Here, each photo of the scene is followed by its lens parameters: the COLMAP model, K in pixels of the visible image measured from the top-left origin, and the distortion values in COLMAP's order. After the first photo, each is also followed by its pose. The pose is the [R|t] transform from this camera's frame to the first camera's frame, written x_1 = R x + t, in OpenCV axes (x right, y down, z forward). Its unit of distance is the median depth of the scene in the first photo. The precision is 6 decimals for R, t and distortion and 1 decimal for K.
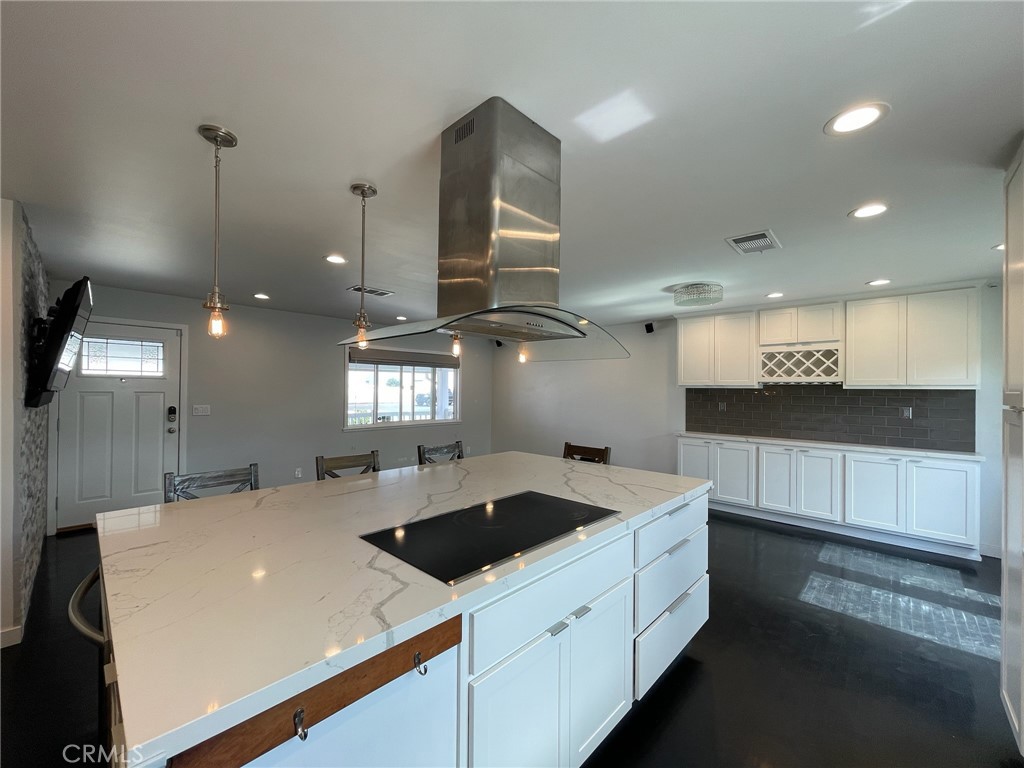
lens RADIAL K [[399.5, 0, 517.2], [0, 399.5, 388.1], [0, 0, 1]] dist [0.001660, 0.000121]
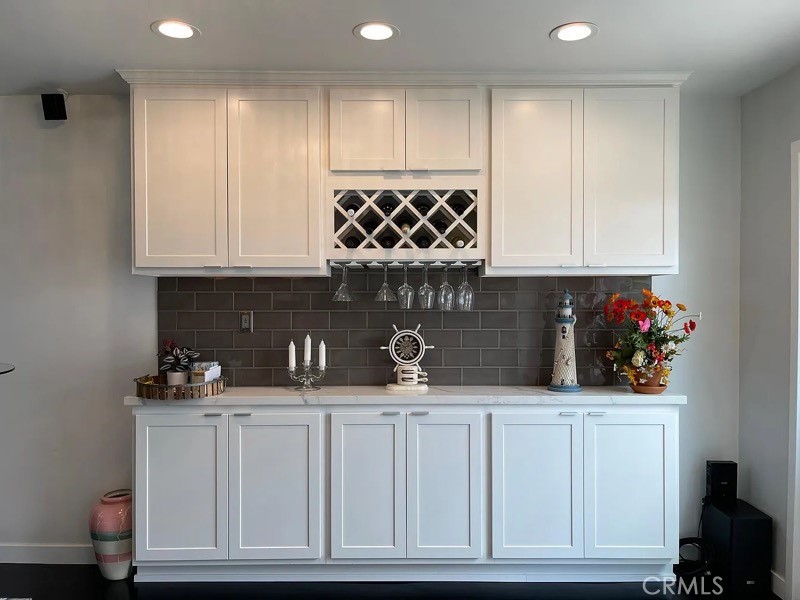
lens RADIAL K [[312.1, 0, 399.9], [0, 312.1, 295.8], [0, 0, 1]] dist [0.001660, 0.000121]
pose [[0.713289, -0.017234, 0.700658, 0.447589], [0.008322, 0.999835, 0.016121, 0.018121], [-0.700821, -0.005668, 0.713315, 0.746644]]
